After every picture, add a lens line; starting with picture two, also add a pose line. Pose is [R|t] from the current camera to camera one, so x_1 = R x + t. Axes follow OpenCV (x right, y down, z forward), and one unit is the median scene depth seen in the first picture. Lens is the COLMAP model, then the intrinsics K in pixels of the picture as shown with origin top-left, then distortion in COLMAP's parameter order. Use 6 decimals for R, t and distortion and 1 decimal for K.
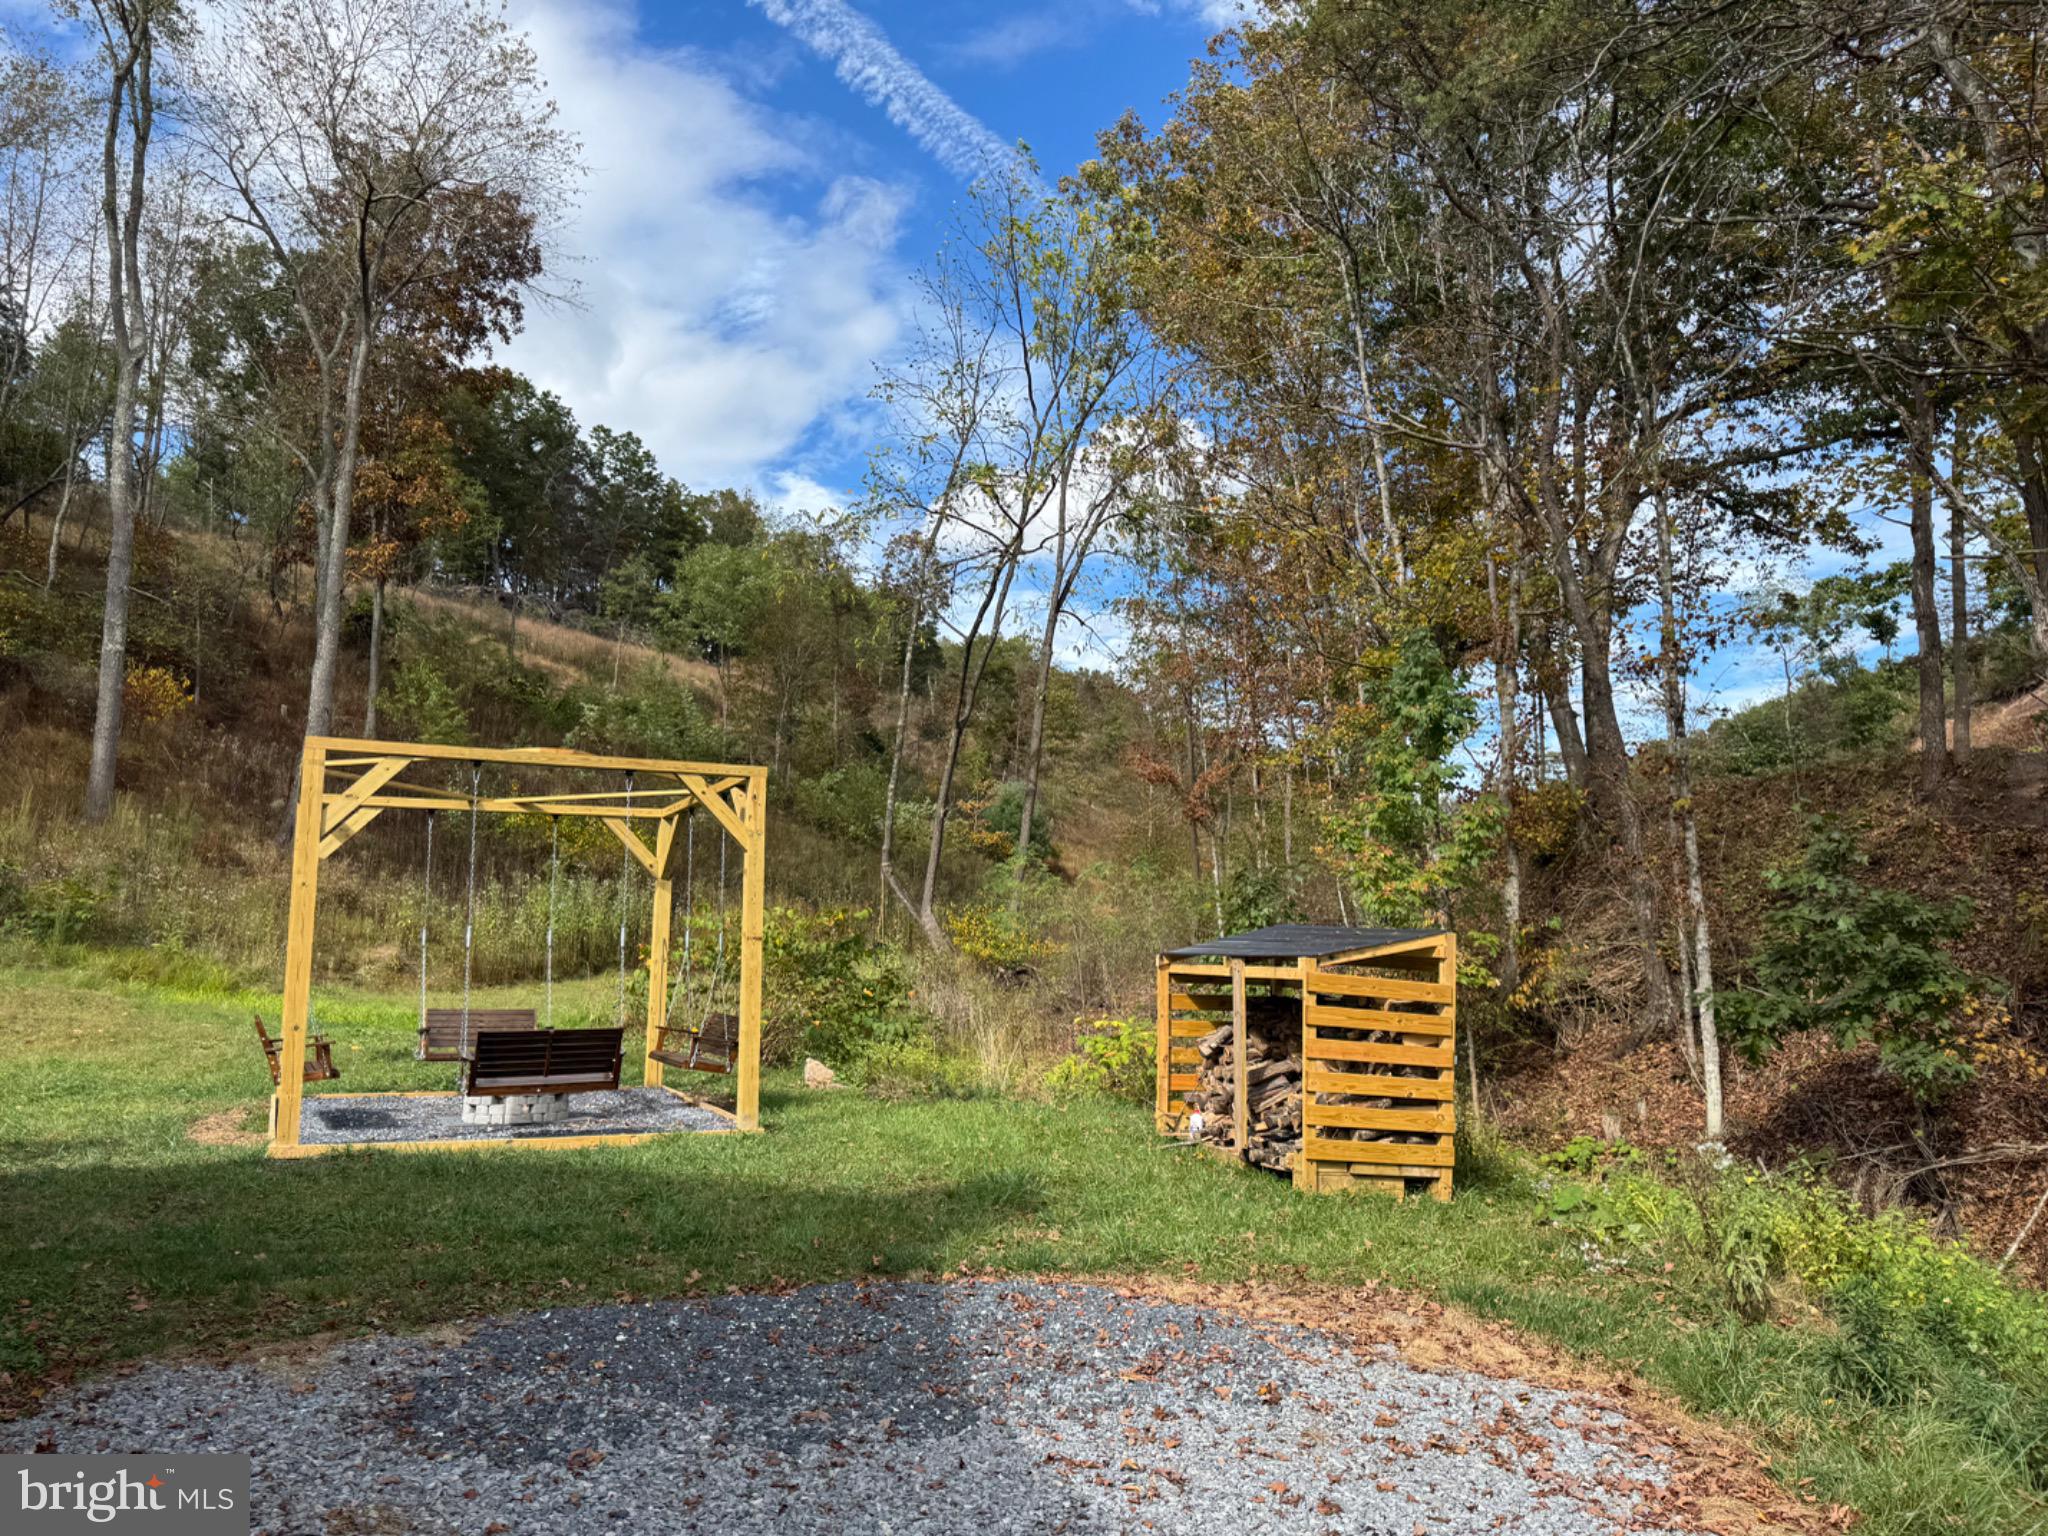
lens RADIAL K [[1402.9, 0, 1002.2], [0, 1402.9, 772.5], [0, 0, 1]] dist [0.121476, -0.052394]
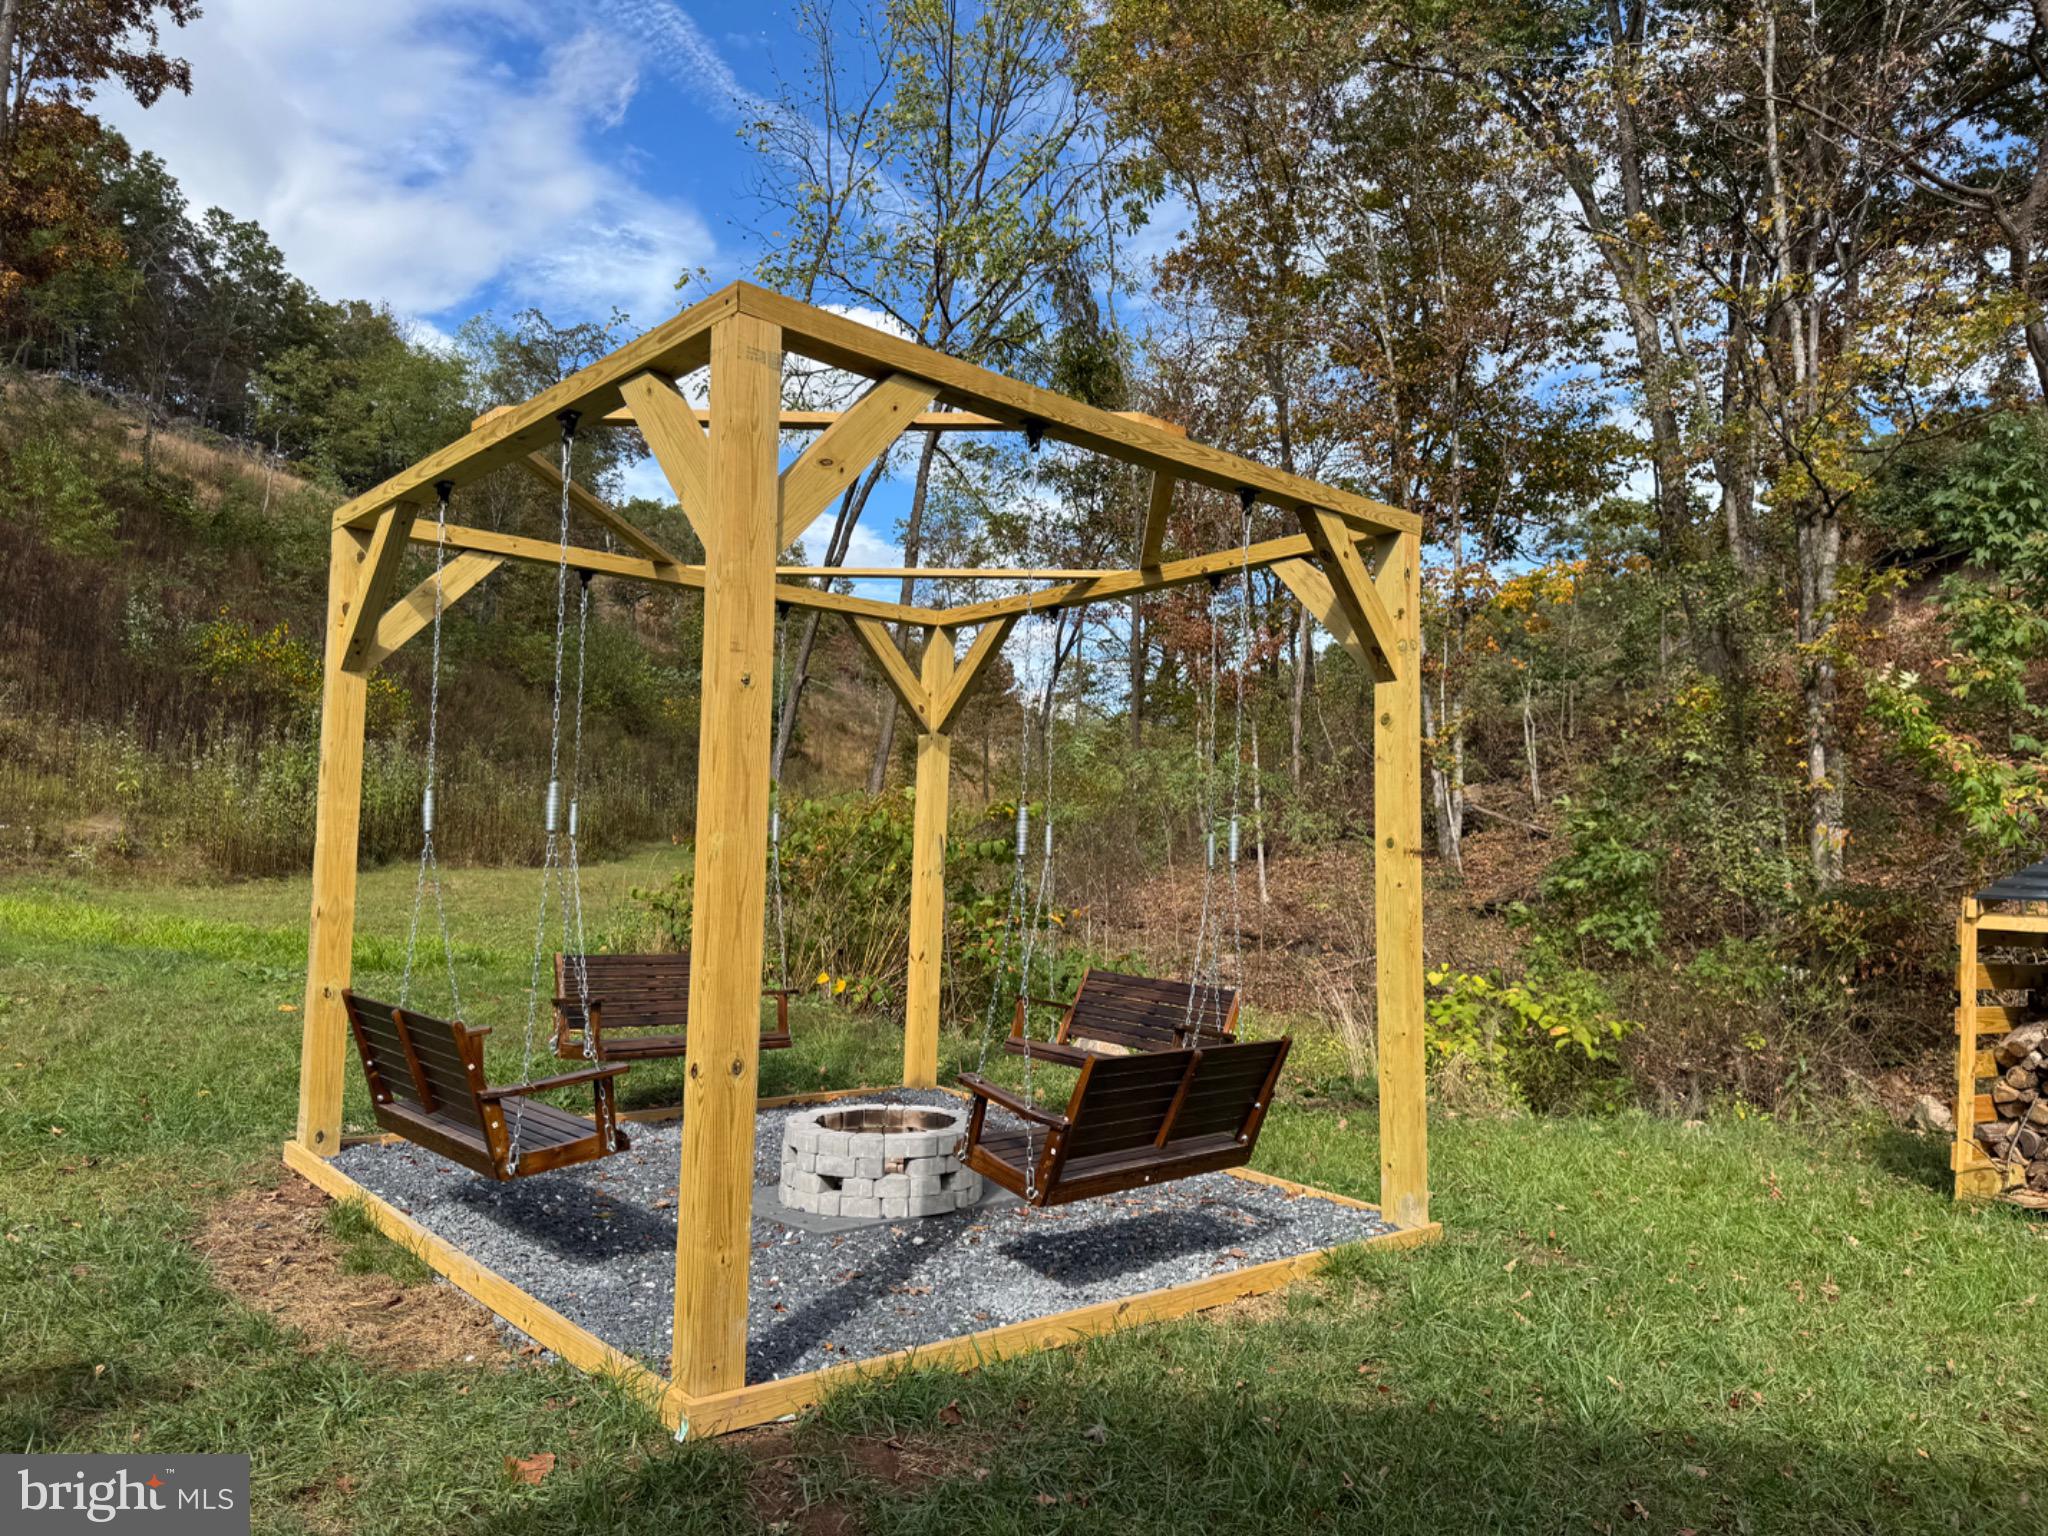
lens RADIAL K [[1441.1, 0, 1011.5], [0, 1441.1, 758.3], [0, 0, 1]] dist [0.078207, -0.109101]
pose [[0.967843, 0.044165, 0.247646, -0.279807], [-0.060340, 0.996485, 0.058105, 0.039480], [-0.244209, -0.071179, 0.967107, 0.337856]]
